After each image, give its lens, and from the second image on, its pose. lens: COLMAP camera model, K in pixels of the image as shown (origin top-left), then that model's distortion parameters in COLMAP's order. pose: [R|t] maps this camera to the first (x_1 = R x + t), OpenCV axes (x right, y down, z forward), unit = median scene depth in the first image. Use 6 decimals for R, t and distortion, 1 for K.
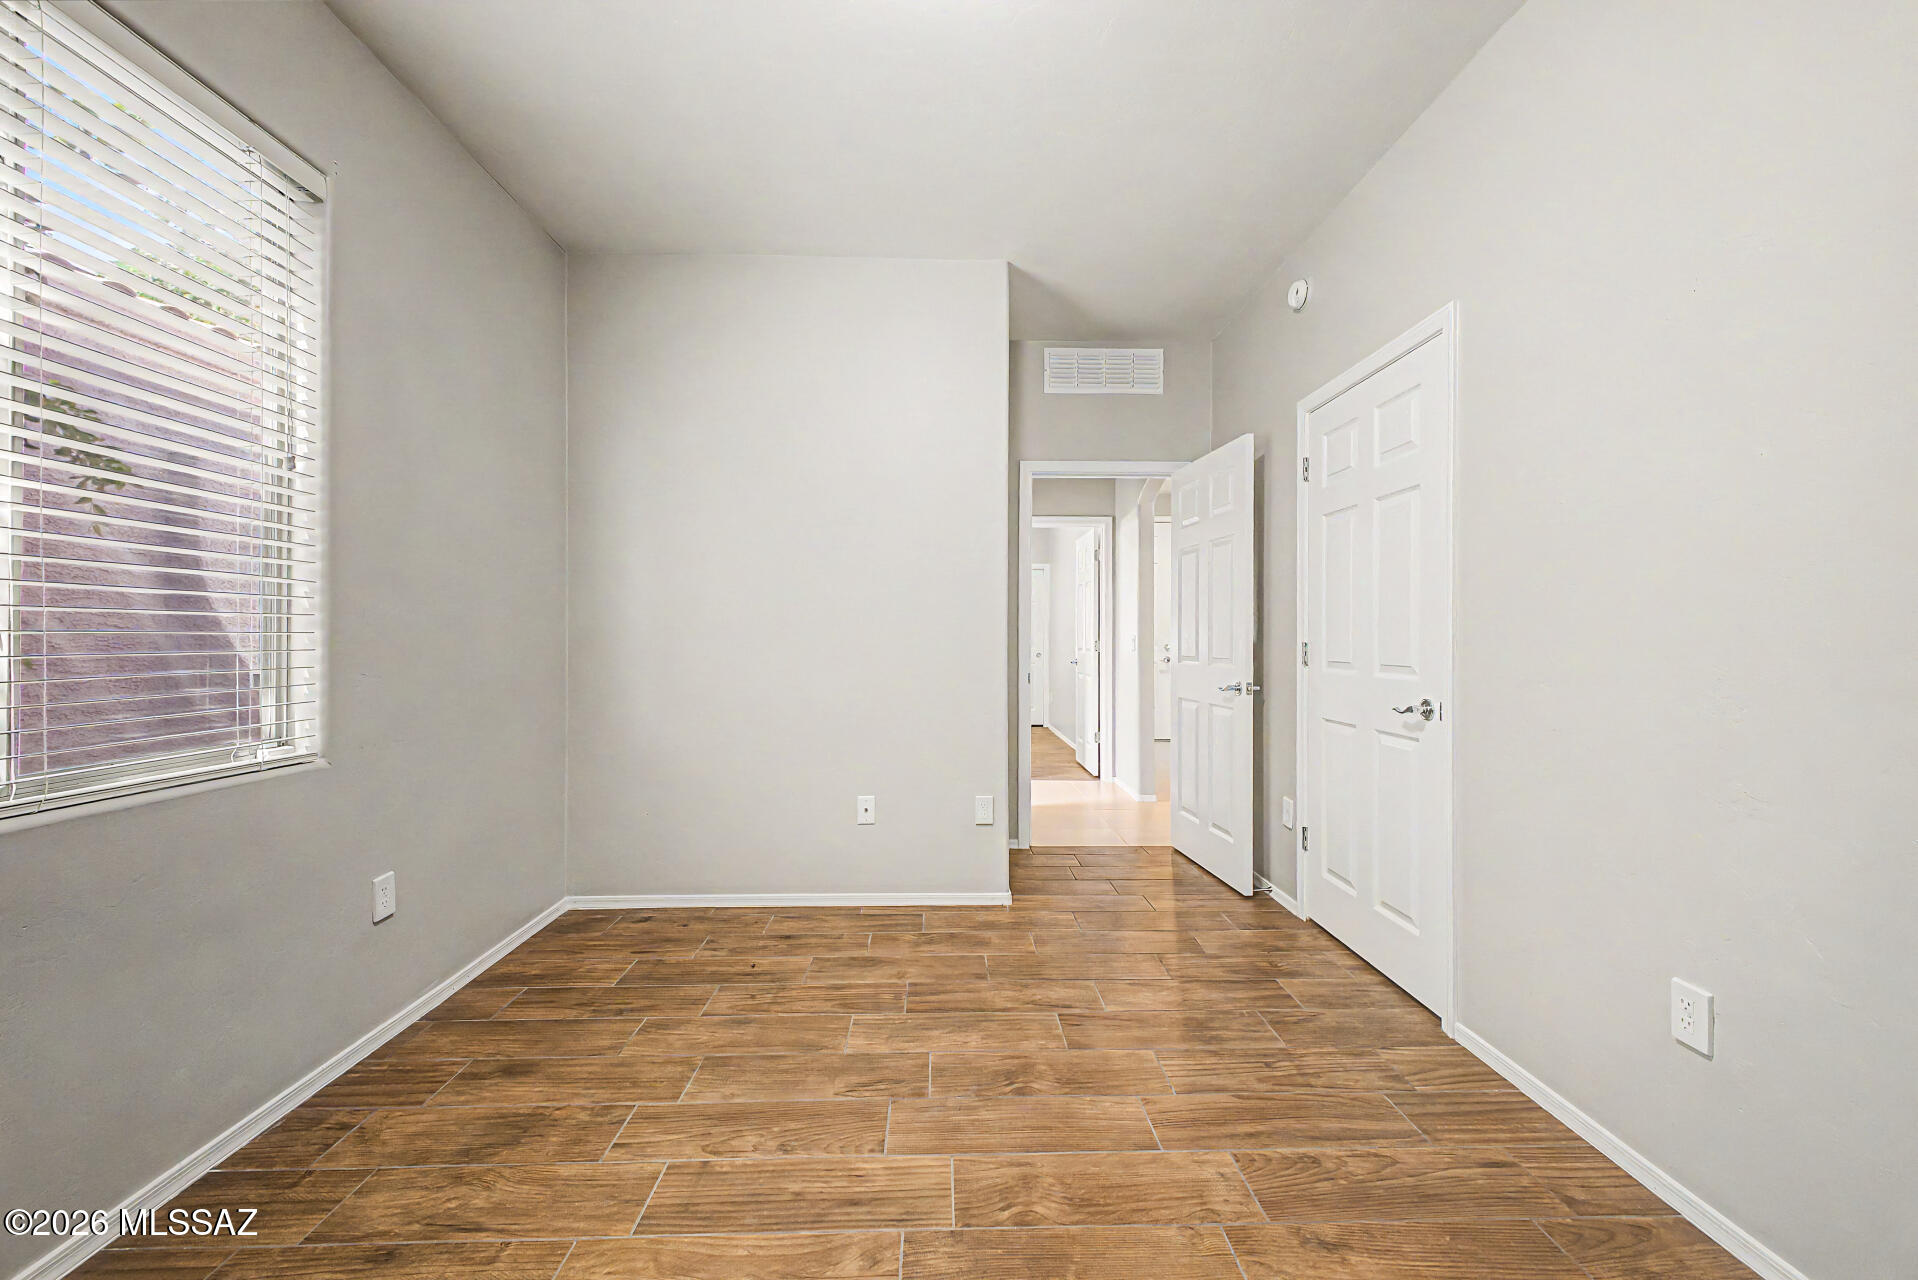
lens RADIAL K [[767.0, 0, 959.2], [0, 767.0, 639.9], [0, 0, 1]] dist [0.020479, -0.000529]
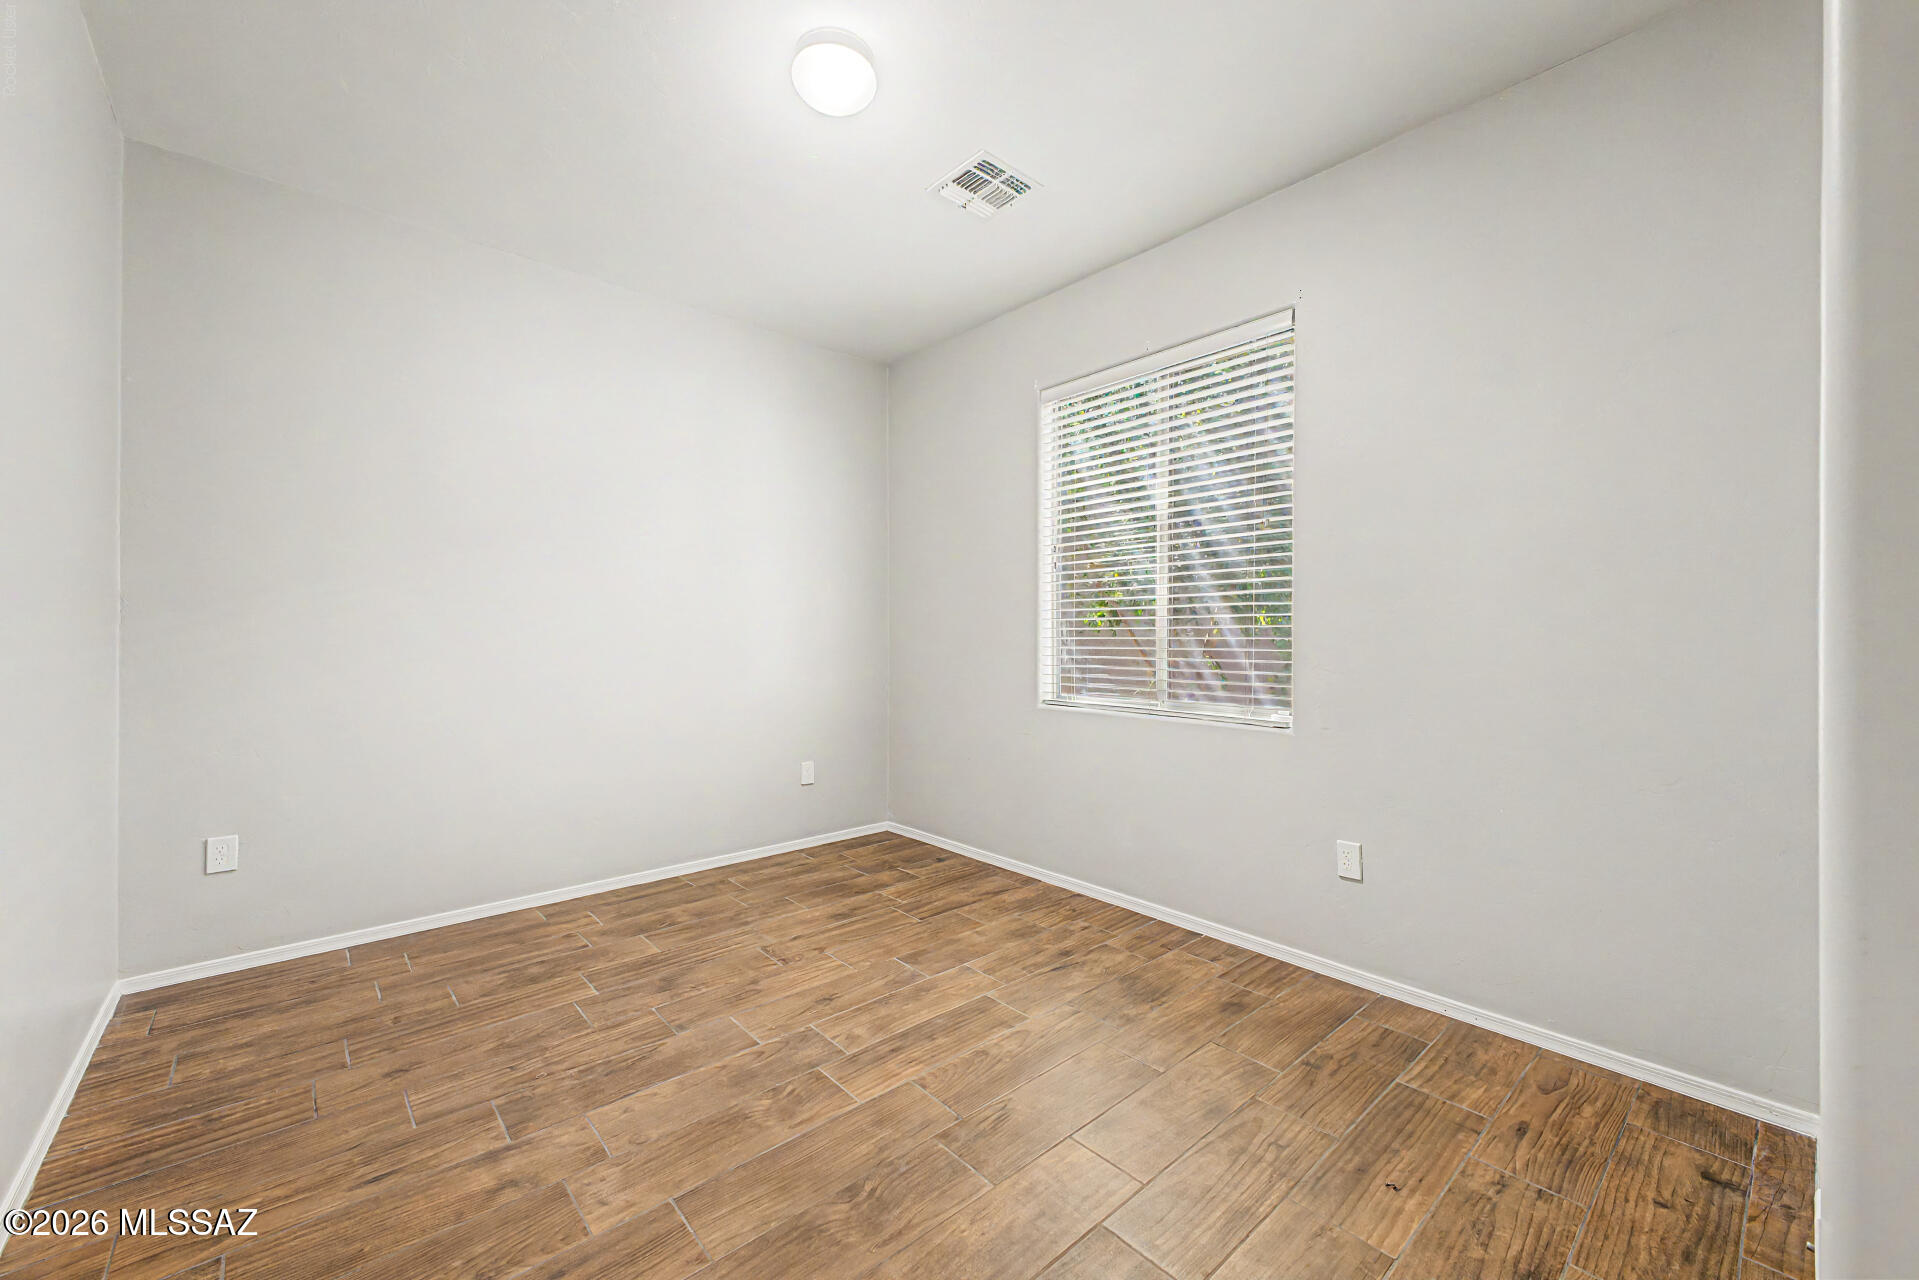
lens RADIAL K [[767.4, 0, 962.1], [0, 767.4, 639.2], [0, 0, 1]] dist [0.020479, -0.000529]
pose [[-0.771490, -0.002387, -0.636237, 0.562239], [-0.003721, 0.999993, 0.000760, -0.004624], [0.636230, 0.002954, -0.771494, 1.858061]]
